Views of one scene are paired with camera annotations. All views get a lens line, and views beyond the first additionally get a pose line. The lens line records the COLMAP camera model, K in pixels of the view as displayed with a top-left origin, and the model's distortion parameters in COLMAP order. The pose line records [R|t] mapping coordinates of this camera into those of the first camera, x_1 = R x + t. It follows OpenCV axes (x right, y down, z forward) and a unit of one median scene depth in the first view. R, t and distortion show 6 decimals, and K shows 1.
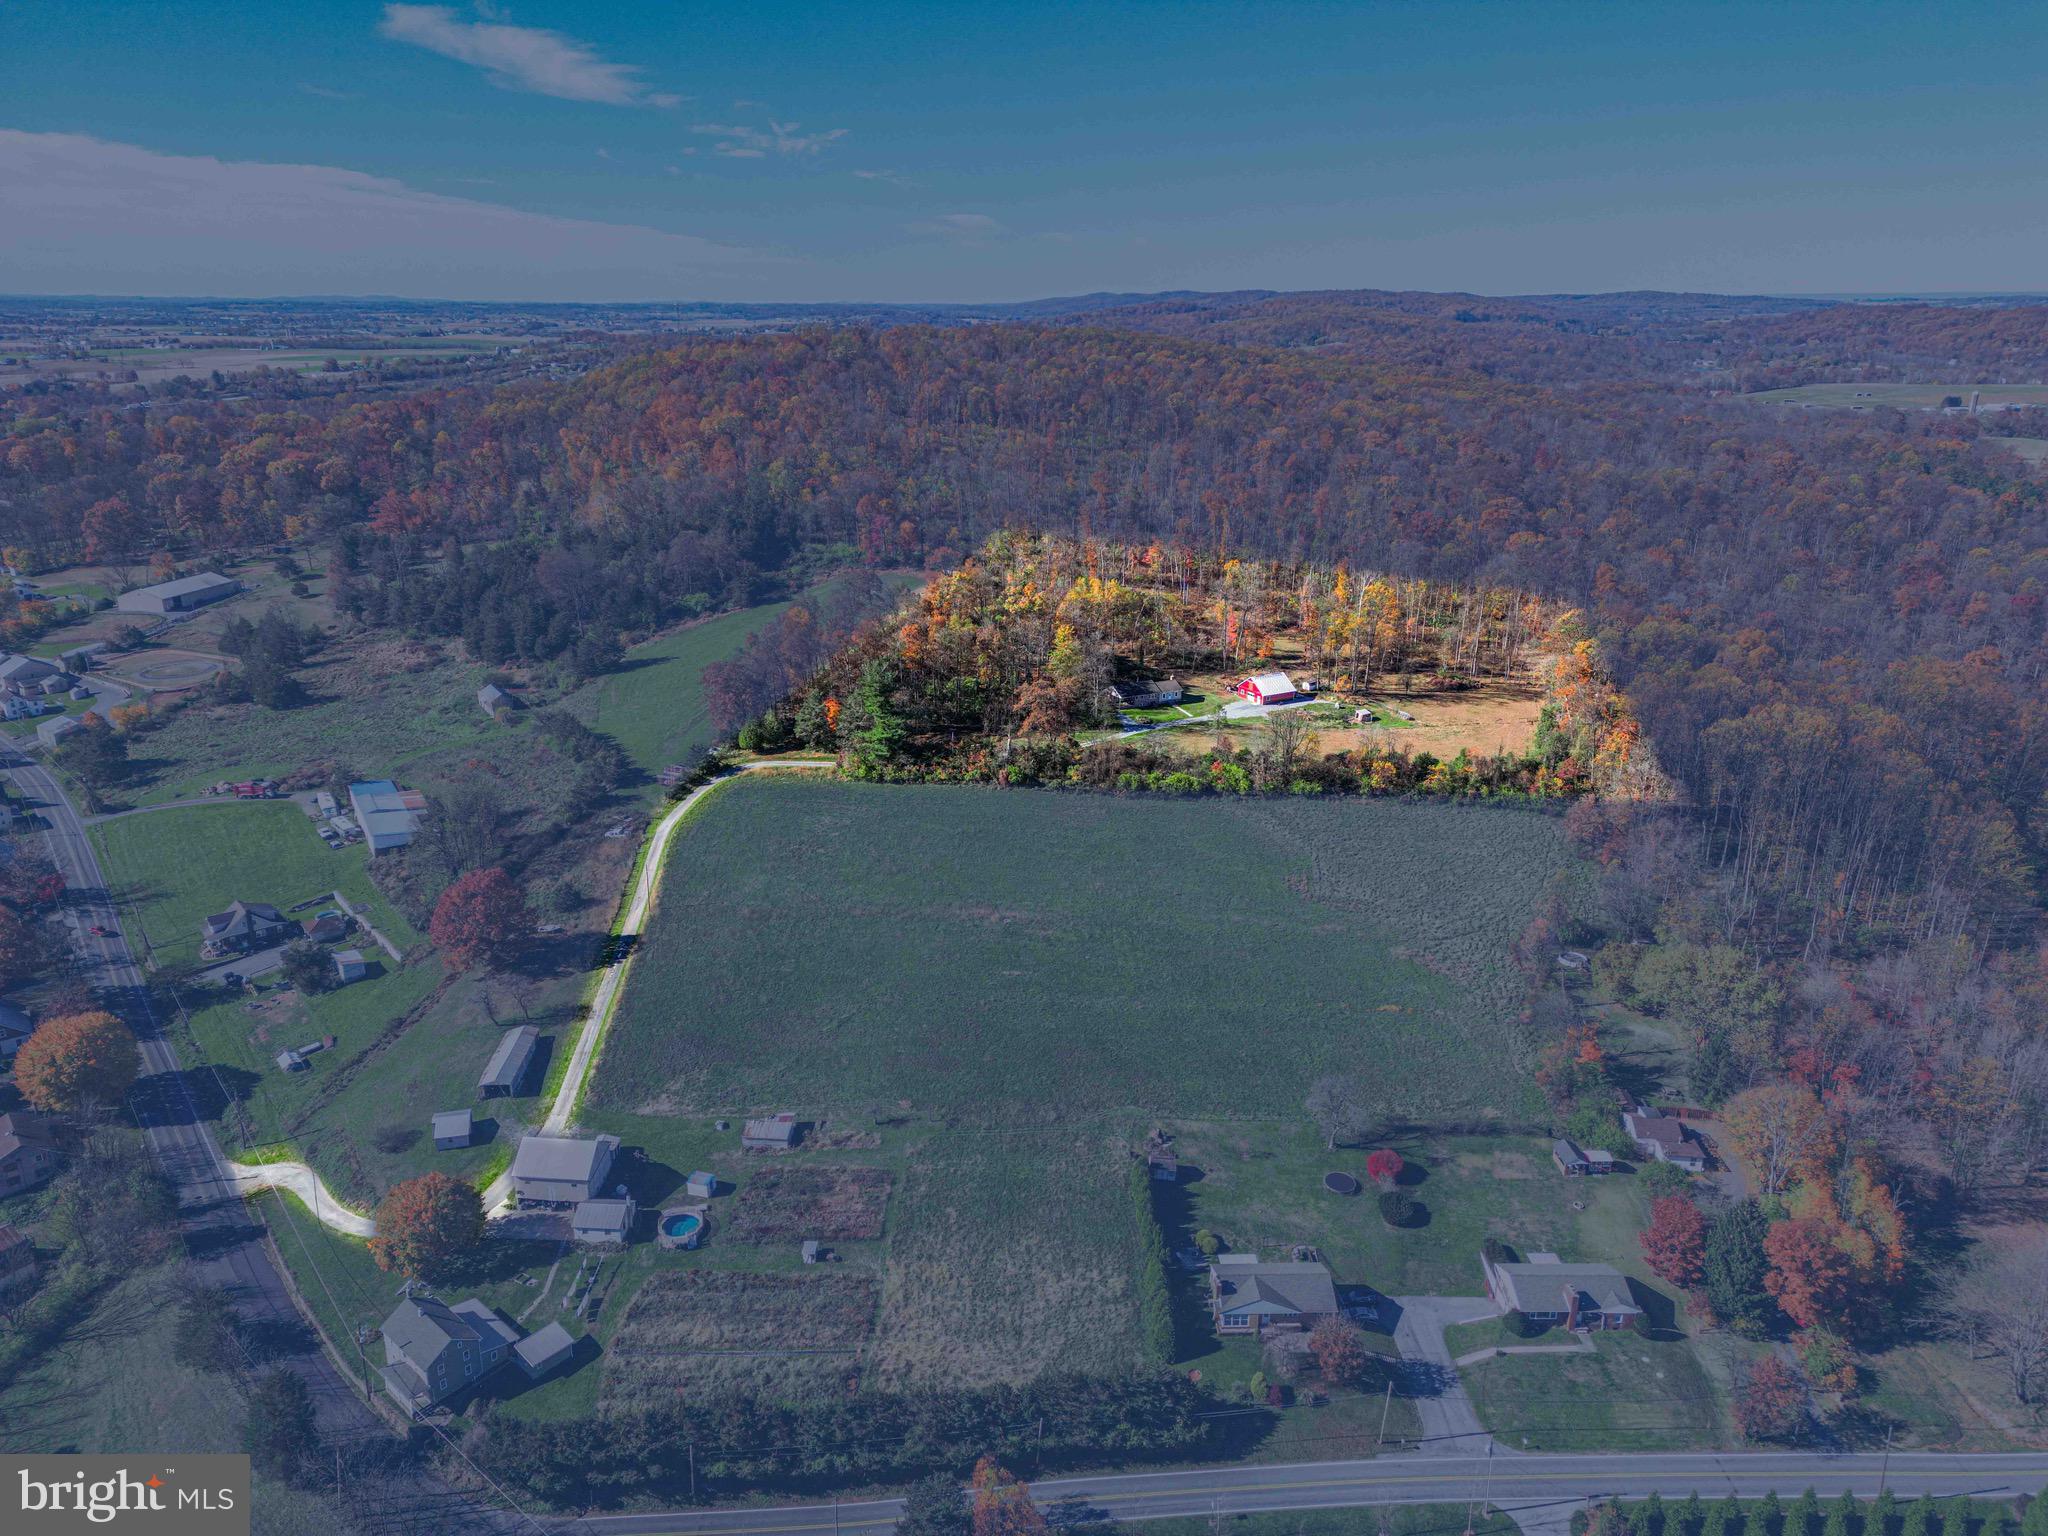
lens RADIAL K [[1447.2, 0, 1020.1], [0, 1447.2, 776.0], [0, 0, 1]] dist [0.060958, -0.040545]
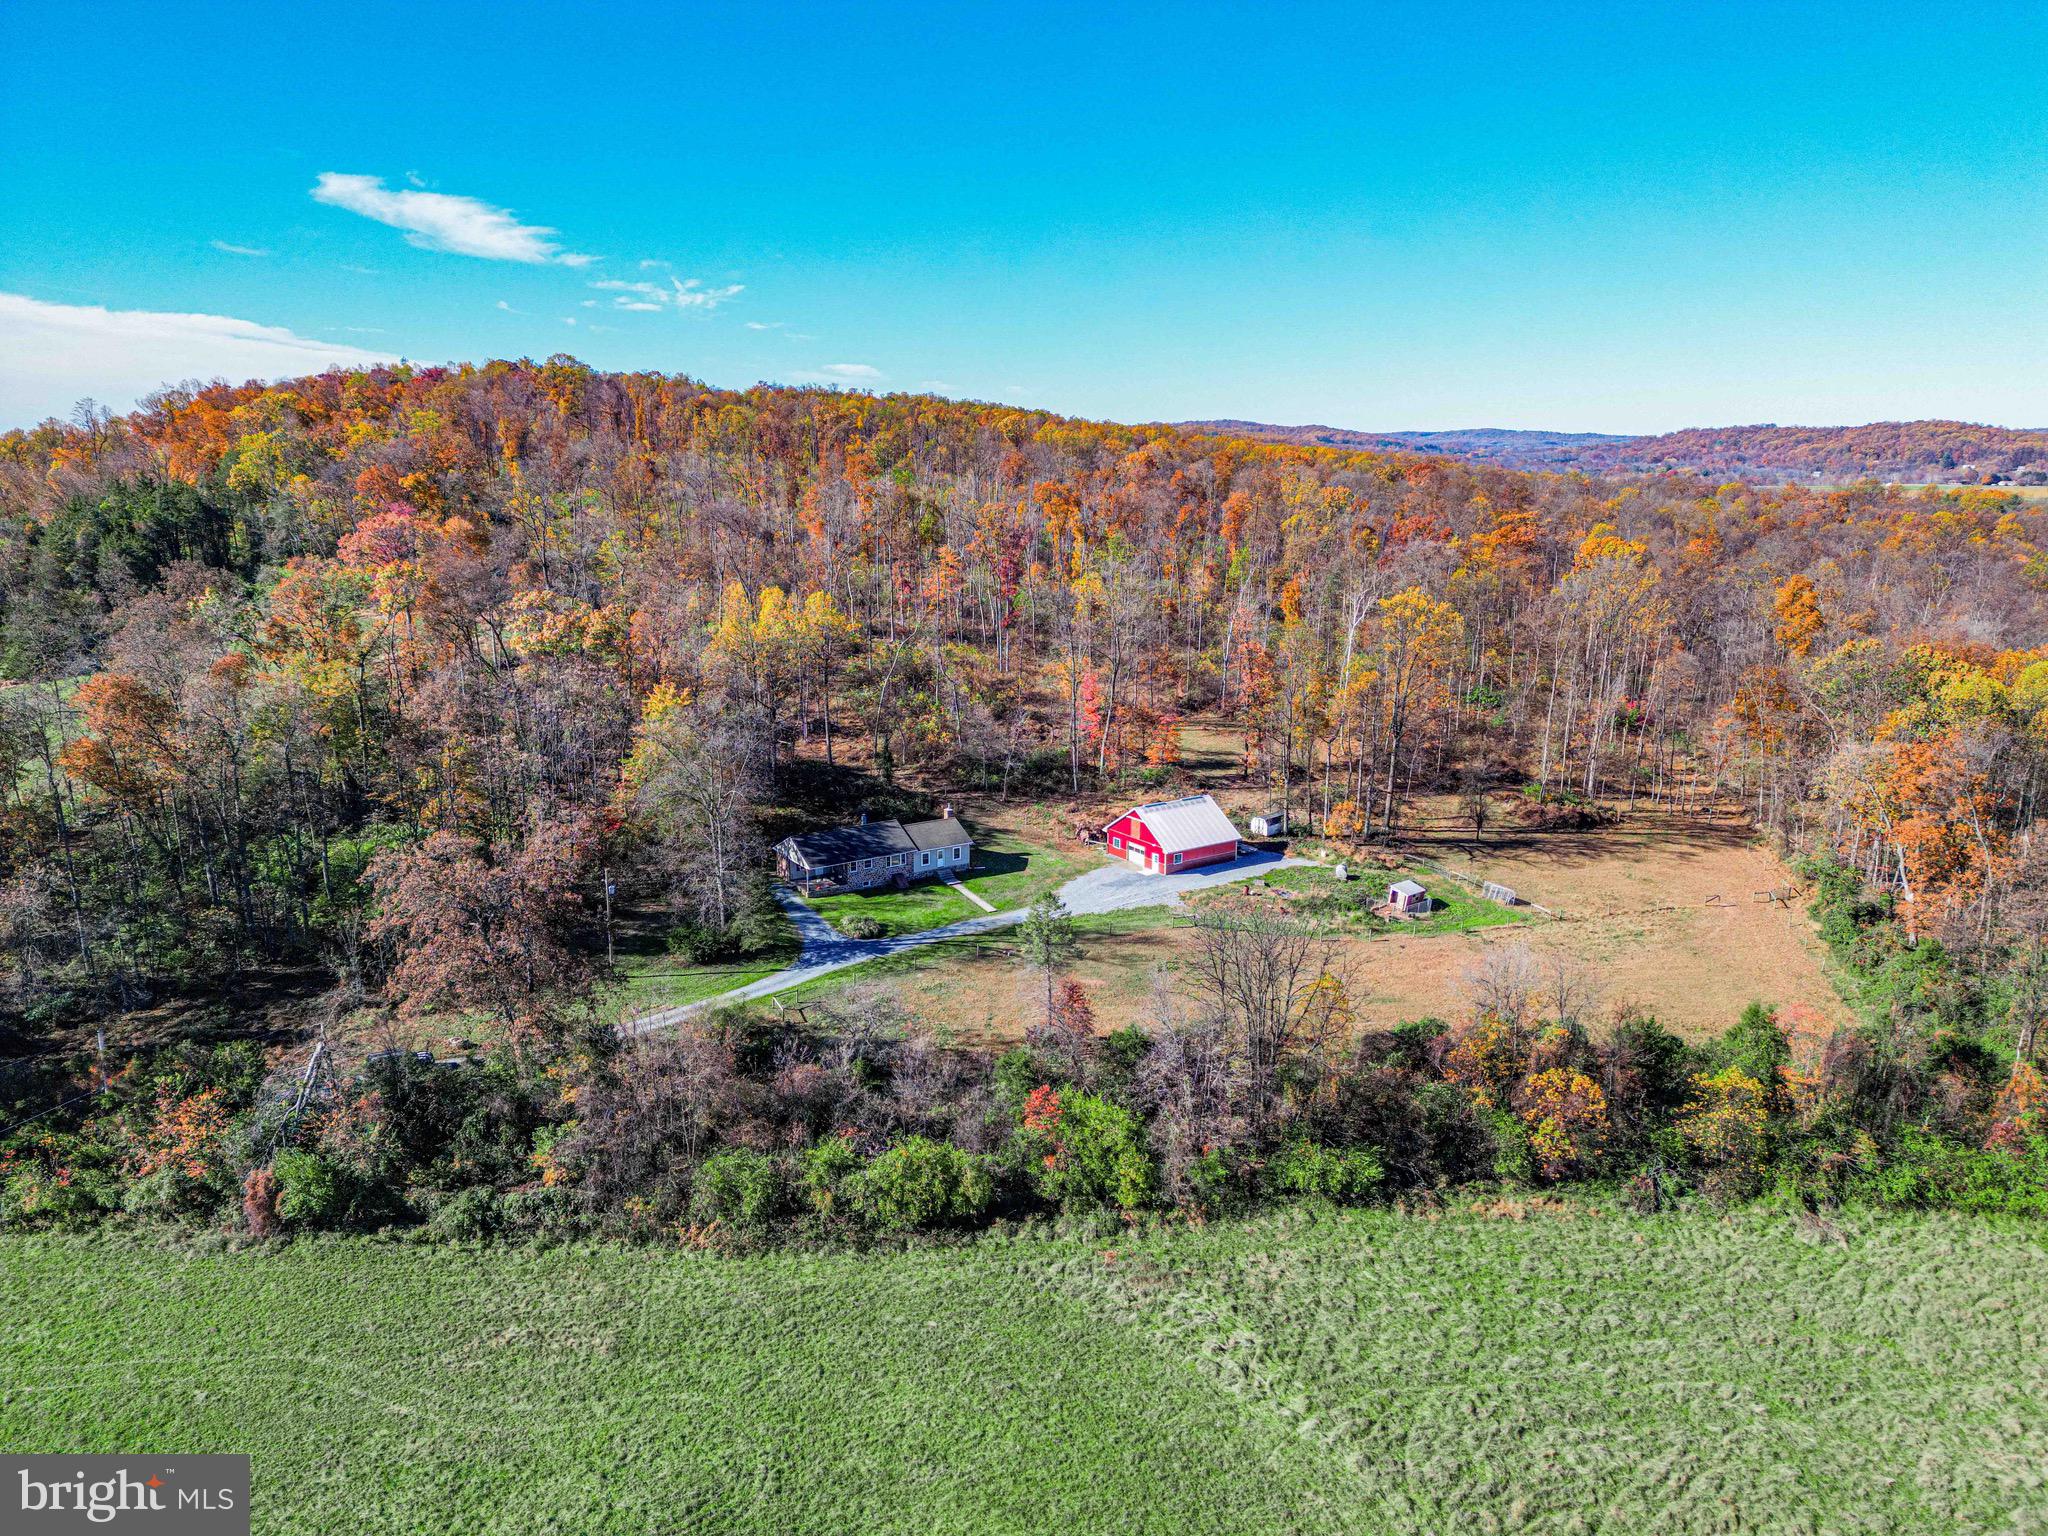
lens RADIAL K [[1447.2, 0, 1018.4], [0, 1447.2, 761.5], [0, 0, 1]] dist [0.060958, -0.040545]
pose [[0.996319, -0.017485, 0.083926, 0.091191], [0.025749, 0.994813, -0.098412, -0.041626], [-0.081770, 0.100211, 0.991600, 0.589882]]
